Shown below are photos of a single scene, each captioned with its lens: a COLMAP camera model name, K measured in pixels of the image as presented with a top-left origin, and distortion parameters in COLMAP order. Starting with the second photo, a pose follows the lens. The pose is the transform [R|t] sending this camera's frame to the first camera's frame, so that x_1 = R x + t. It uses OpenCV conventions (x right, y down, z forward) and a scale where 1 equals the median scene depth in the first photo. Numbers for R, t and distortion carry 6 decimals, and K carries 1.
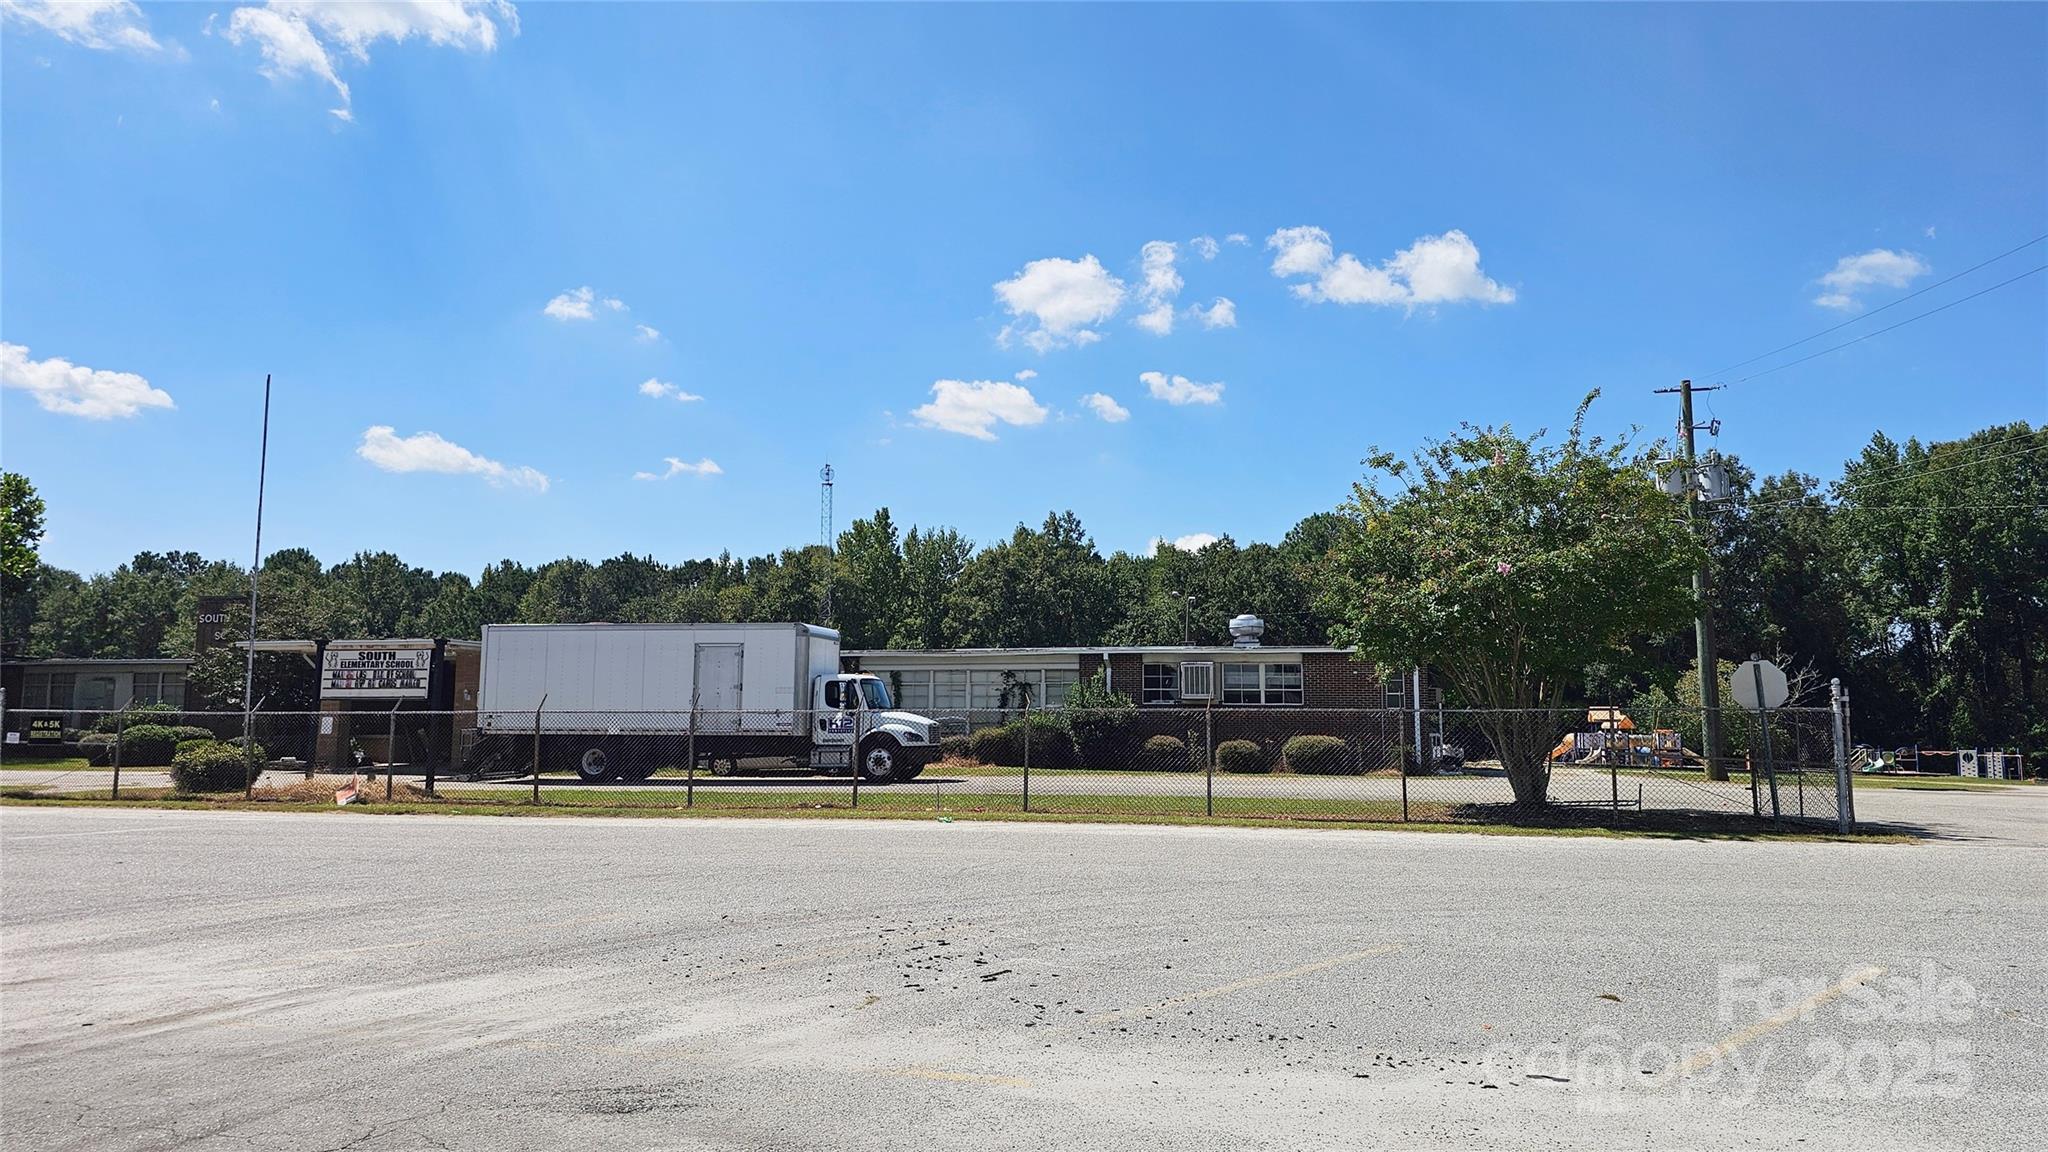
lens RADIAL K [[1422.2, 0, 1027.7], [0, 1422.2, 583.7], [0, 0, 1]] dist [0.118496, -0.097599]
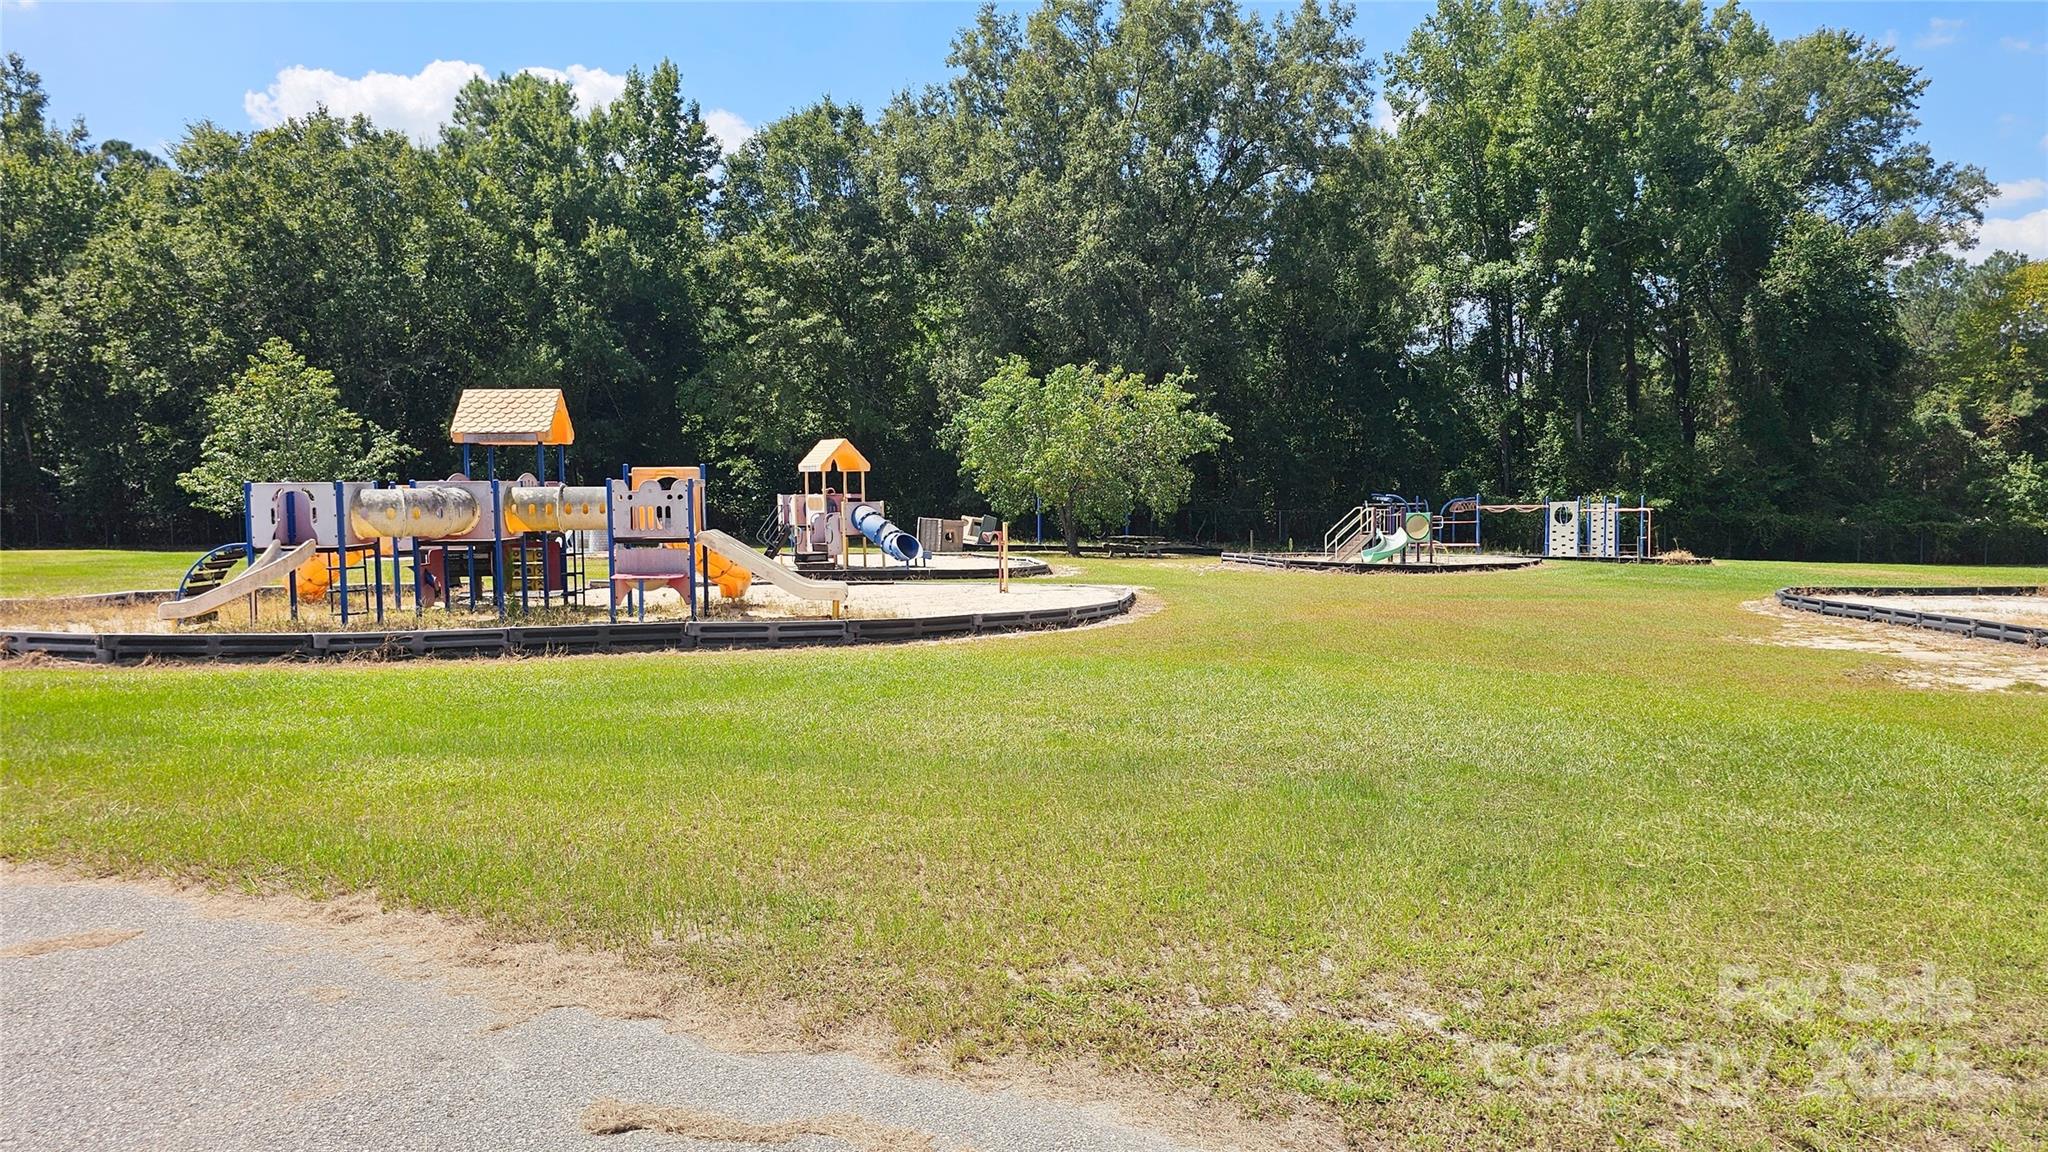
lens RADIAL K [[1422.2, 0, 1027.7], [0, 1422.2, 583.7], [0, 0, 1]] dist [0.118496, -0.097599]
pose [[0.972772, -0.031705, 0.229586, 0.869316], [-0.006358, 0.986576, 0.163181, 0.153711], [-0.231678, -0.160197, 0.959511, 1.415722]]
